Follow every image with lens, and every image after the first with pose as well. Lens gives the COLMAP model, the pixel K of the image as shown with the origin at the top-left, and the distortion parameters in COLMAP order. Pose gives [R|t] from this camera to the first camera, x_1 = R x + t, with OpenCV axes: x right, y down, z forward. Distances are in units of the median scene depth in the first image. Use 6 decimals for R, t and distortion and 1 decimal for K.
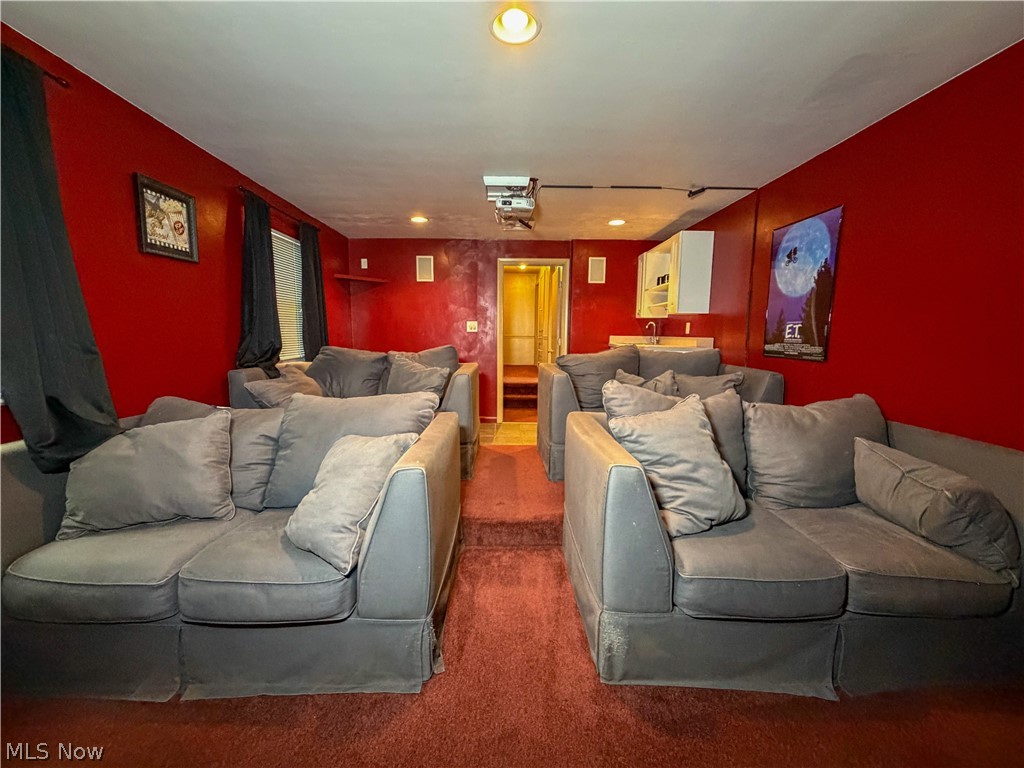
lens RADIAL K [[411.4, 0, 512.5], [0, 411.4, 386.5], [0, 0, 1]] dist [-0.002488, 0.000600]
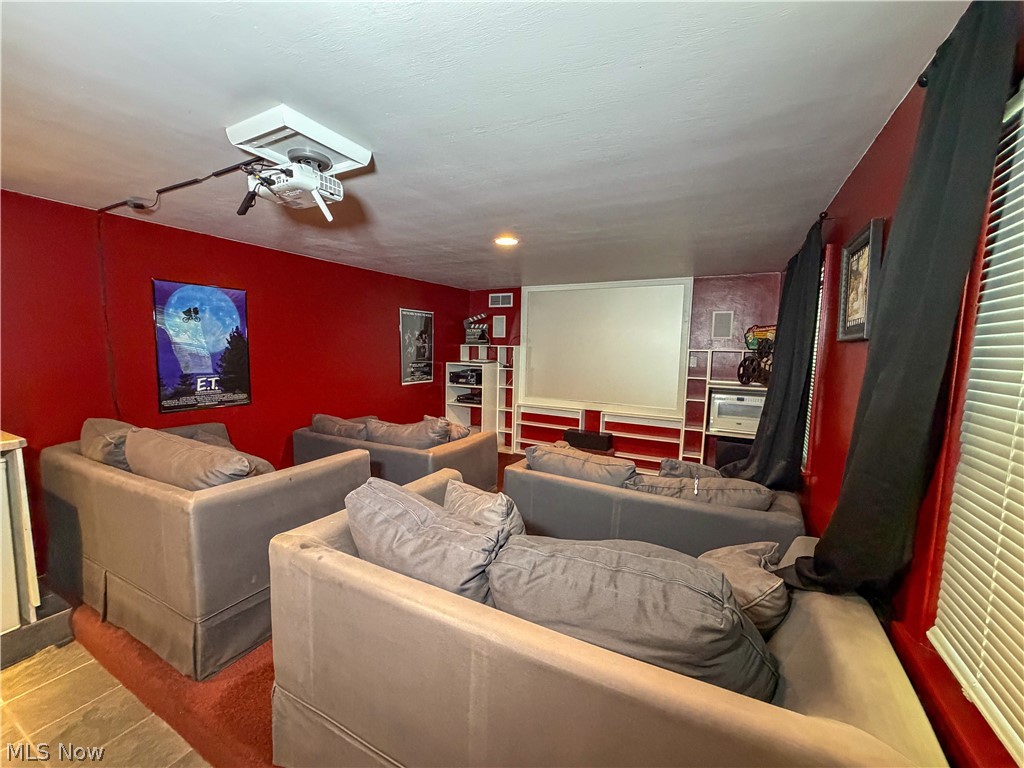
lens RADIAL K [[411.4, 0, 507.2], [0, 411.4, 384.8], [0, 0, 1]] dist [-0.002488, 0.000600]
pose [[-0.863829, -0.071882, 0.498631, -0.619709], [0.038387, 0.977499, 0.207418, -0.364133], [-0.502321, 0.198315, -0.841632, 1.680987]]
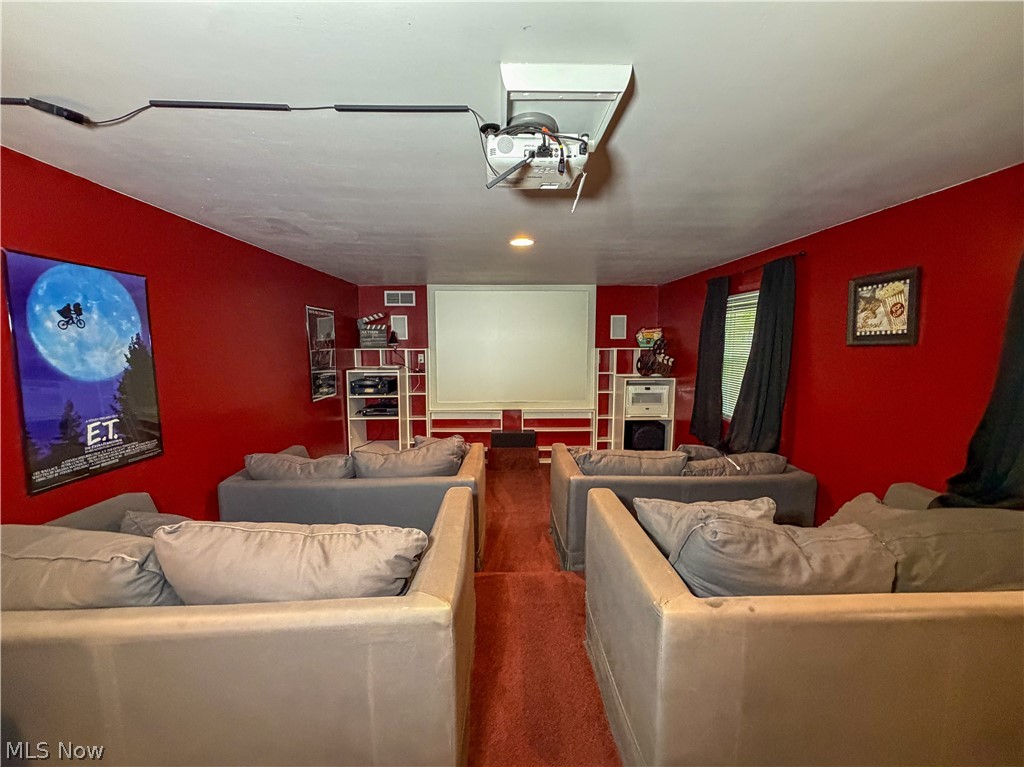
lens RADIAL K [[411.4, 0, 510.1], [0, 411.4, 384.9], [0, 0, 1]] dist [-0.002488, 0.000600]
pose [[-0.999983, -0.005772, 0.001098, 0.033108], [-0.005376, 0.974246, 0.225422, -0.395924], [-0.002371, 0.225412, -0.974261, 1.787810]]
